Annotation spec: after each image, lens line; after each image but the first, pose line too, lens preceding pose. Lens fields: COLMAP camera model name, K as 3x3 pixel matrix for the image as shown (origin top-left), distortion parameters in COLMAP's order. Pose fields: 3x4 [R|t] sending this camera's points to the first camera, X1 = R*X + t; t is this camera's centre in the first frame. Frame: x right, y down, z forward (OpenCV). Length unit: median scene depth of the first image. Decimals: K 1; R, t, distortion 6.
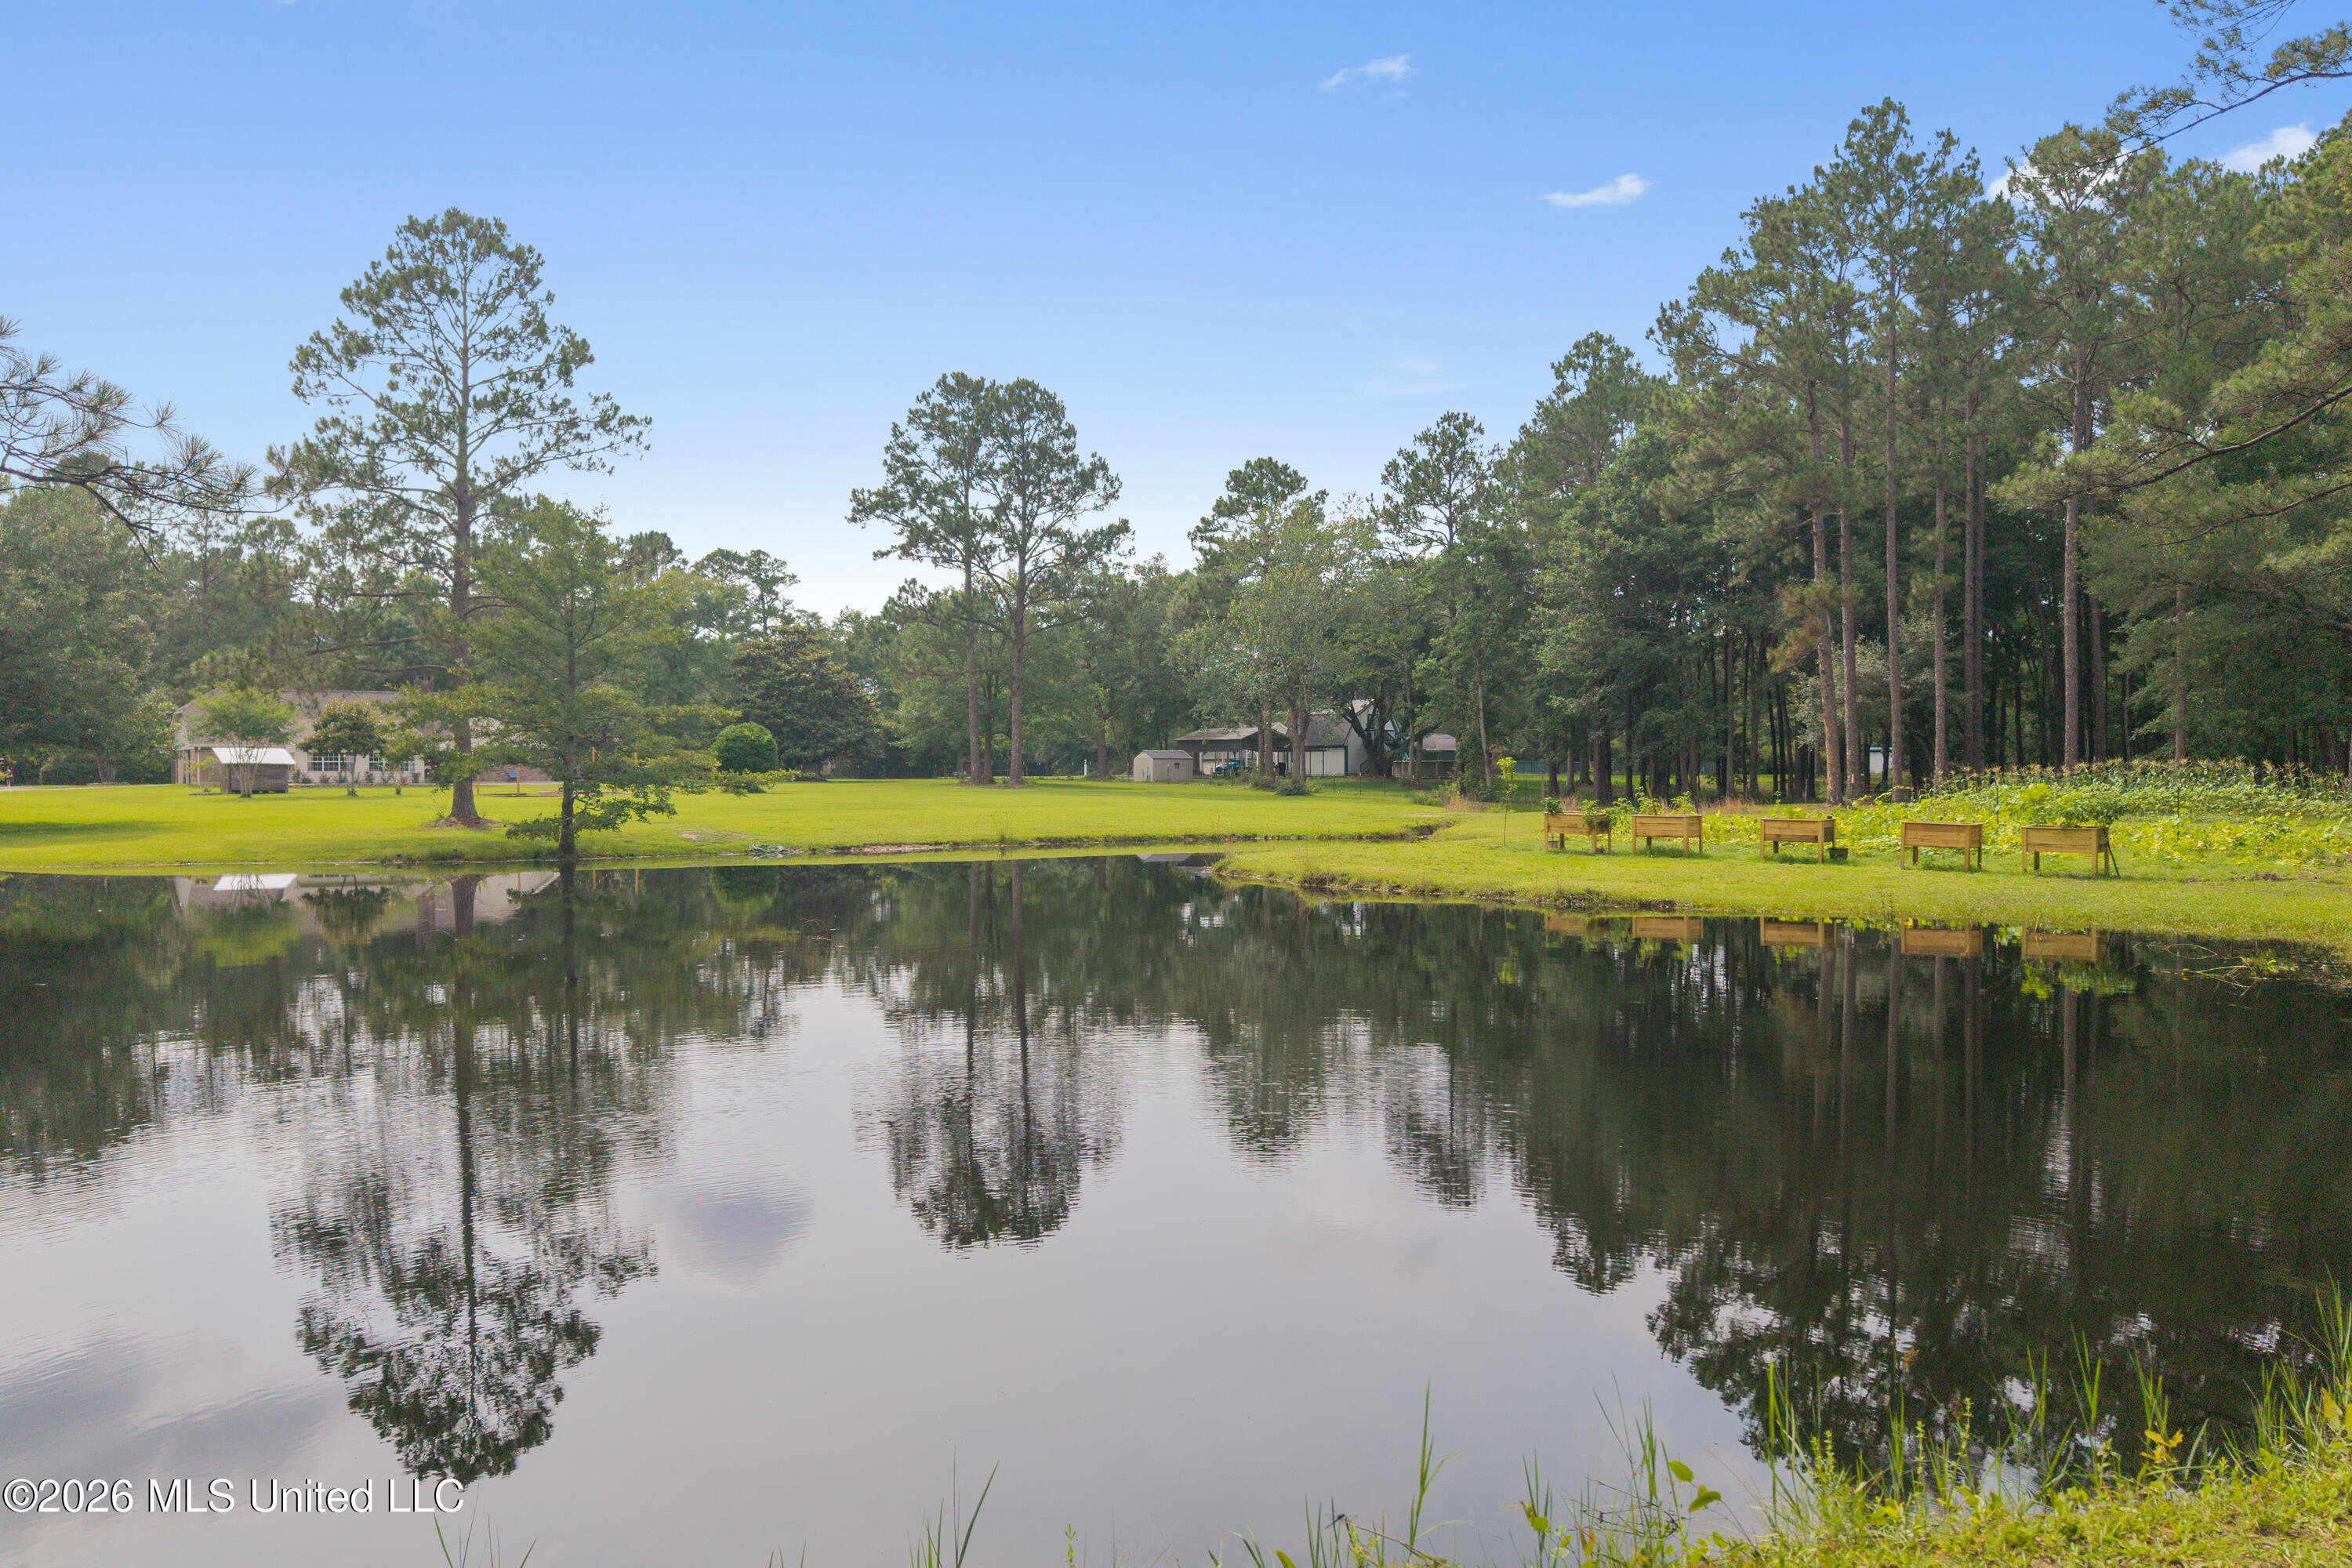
lens RADIAL K [[1857.4, 0, 1189.5], [0, 1857.4, 795.4], [0, 0, 1]] dist [0.031528, -0.035057]
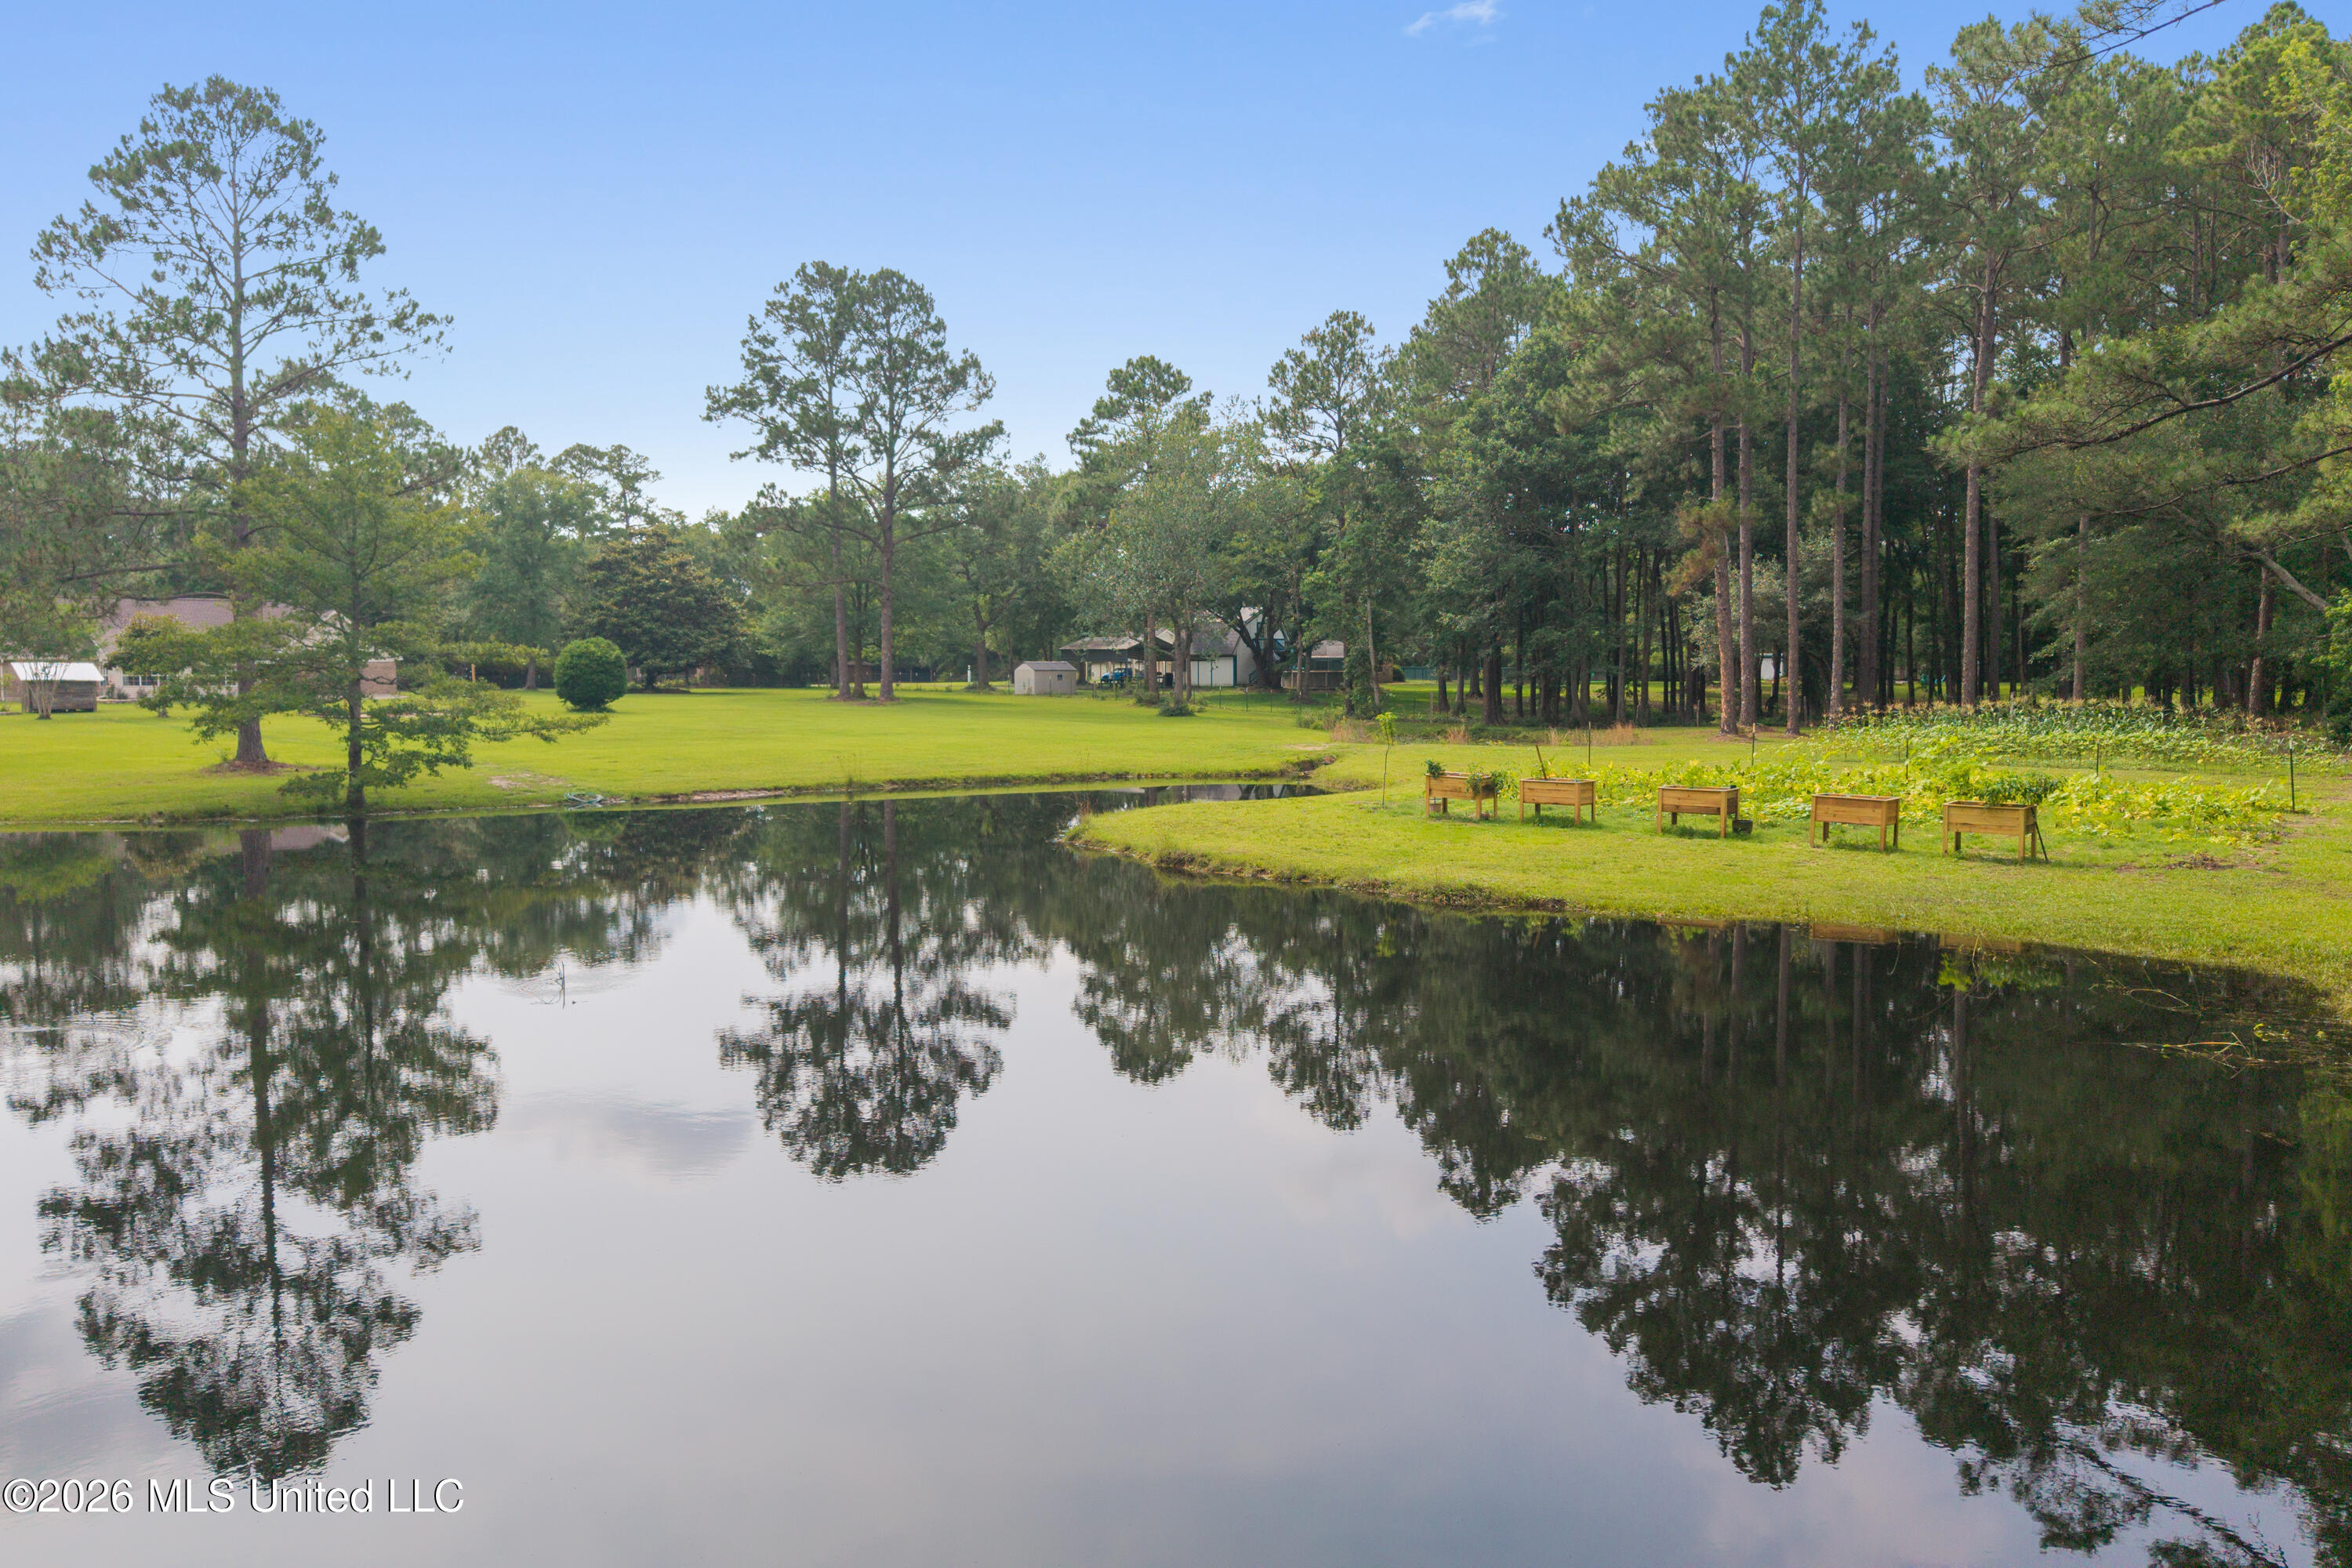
lens RADIAL K [[1857.4, 0, 1186.3], [0, 1857.4, 802.9], [0, 0, 1]] dist [0.031528, -0.035057]
pose [[0.998533, -0.003268, 0.054055, 0.010809], [-0.000072, 0.998096, 0.061678, -0.015266], [-0.054154, -0.061592, 0.996631, 0.043179]]
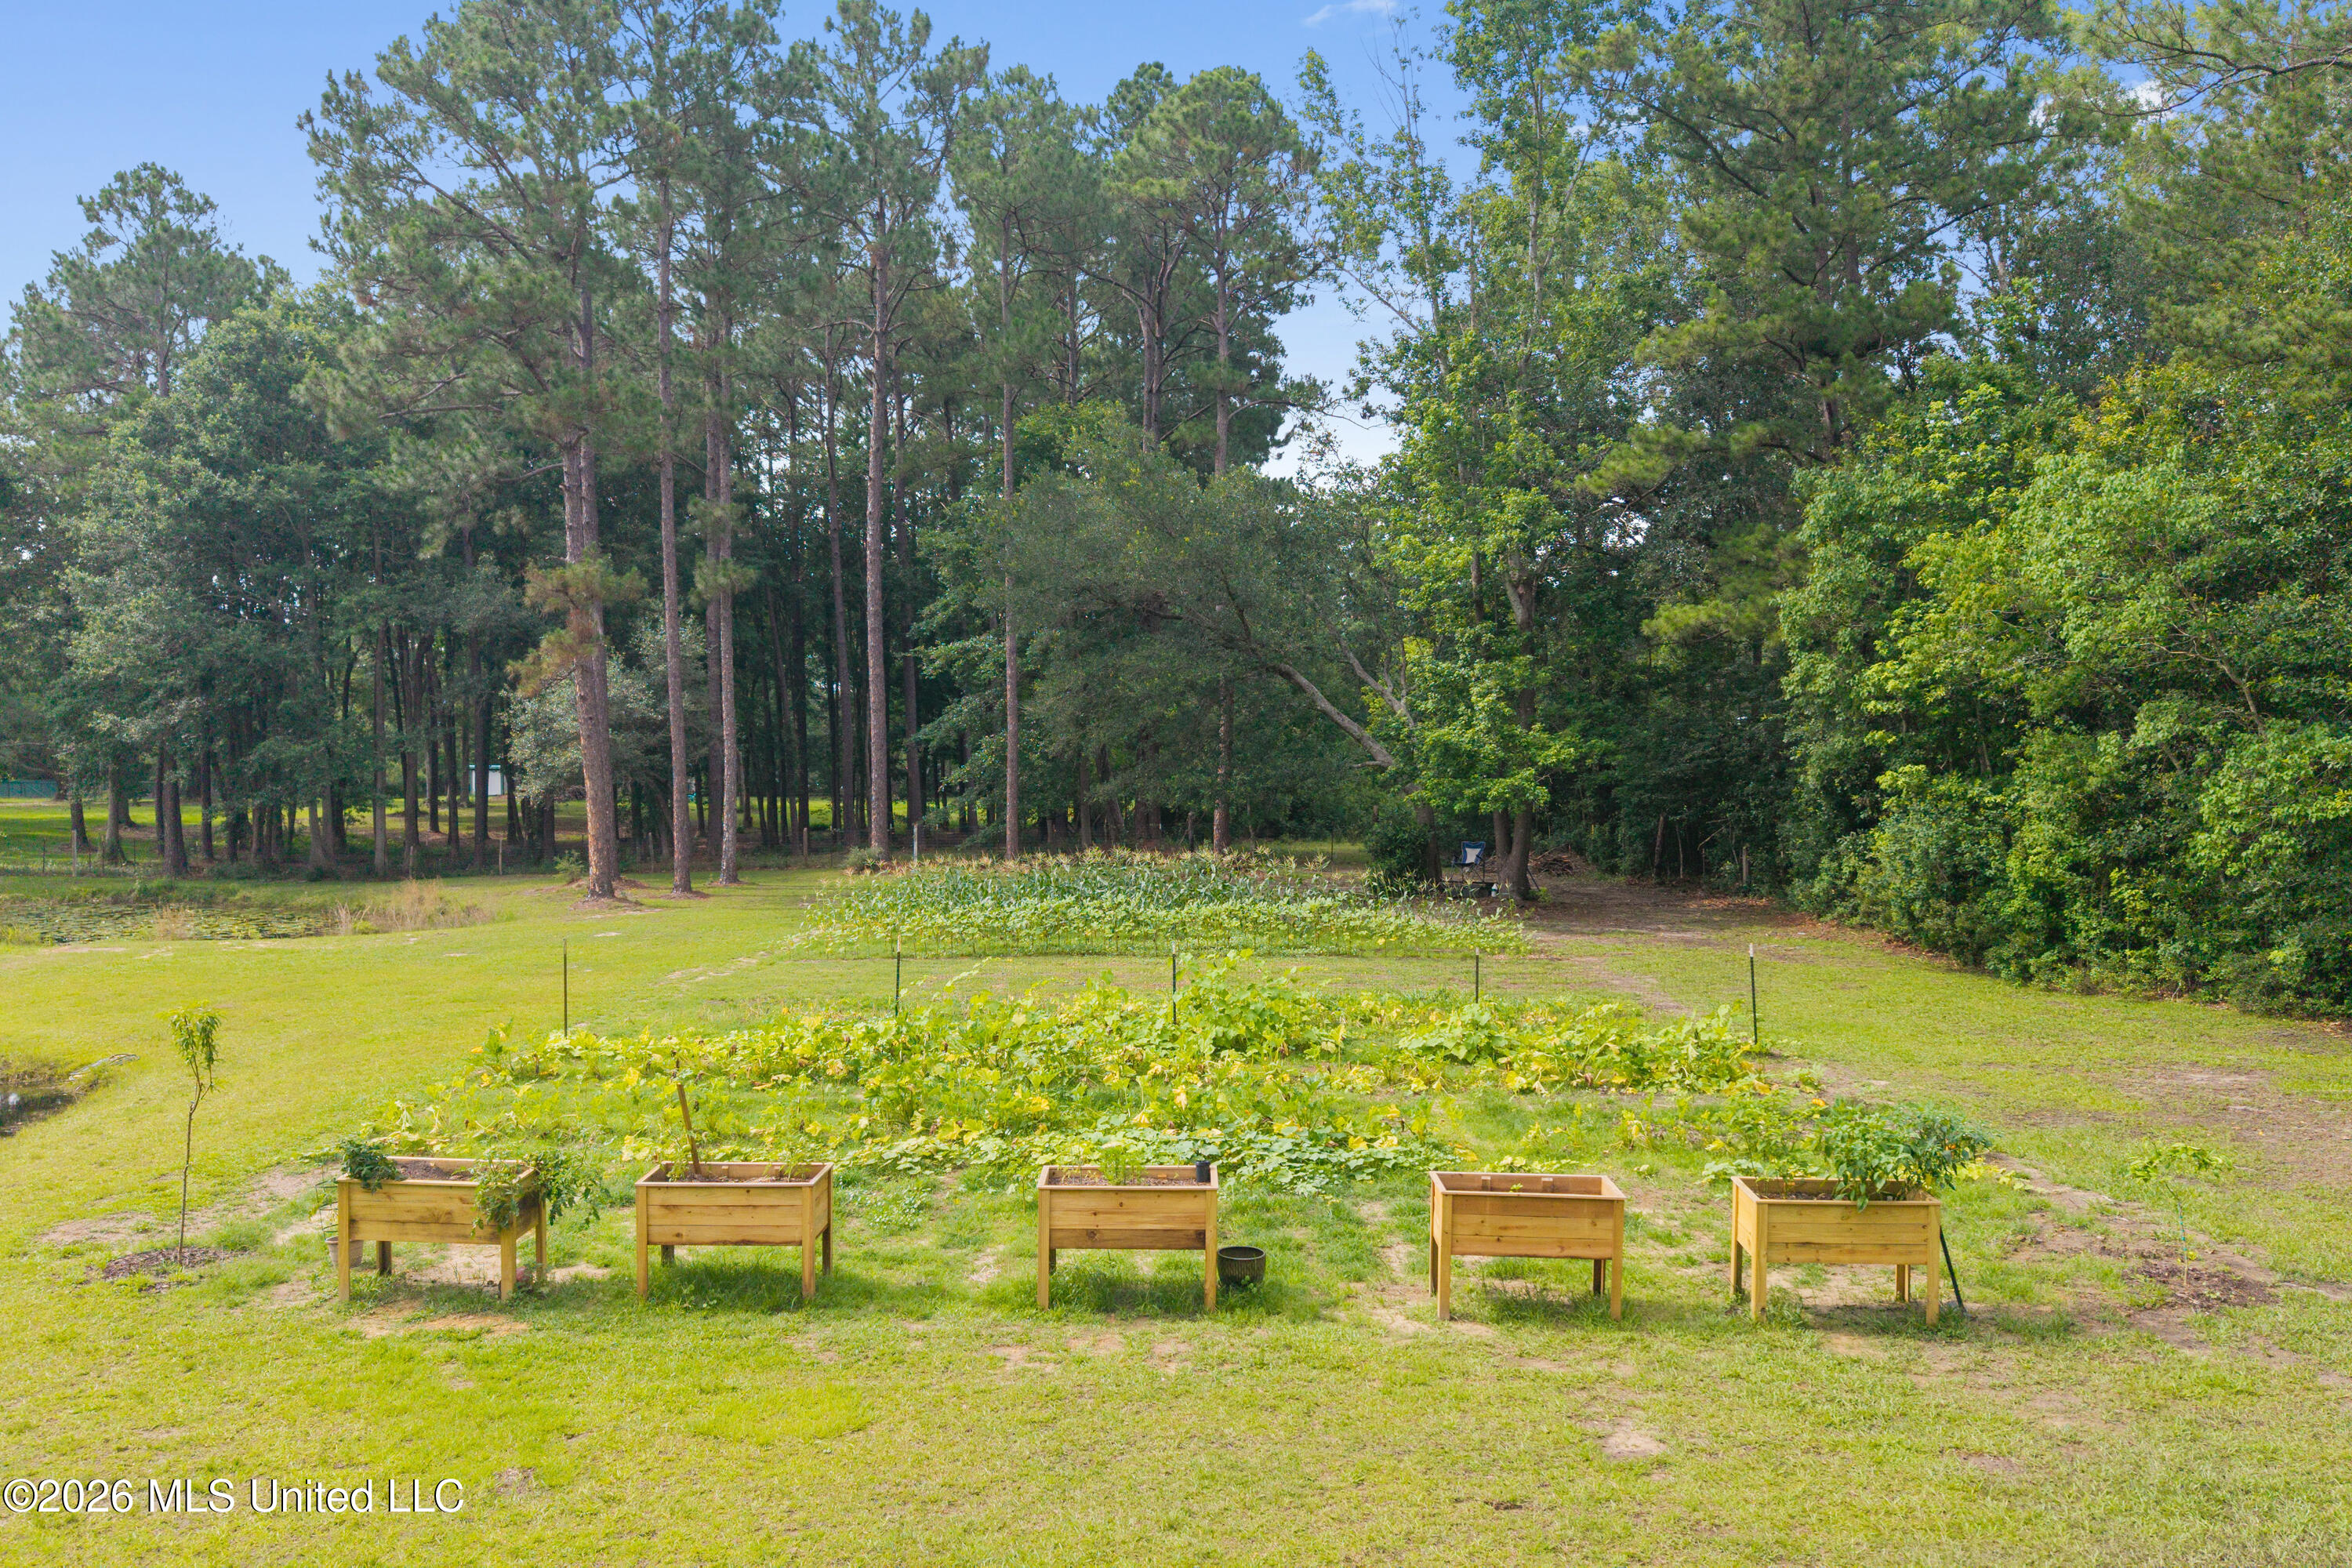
lens RADIAL K [[1857.4, 0, 1165.8], [0, 1857.4, 822.3], [0, 0, 1]] dist [0.031528, -0.035057]
pose [[0.738466, -0.020525, 0.673979, 0.034679], [0.008041, 0.999734, 0.021635, -0.028352], [-0.674243, -0.010558, 0.738434, 0.296038]]
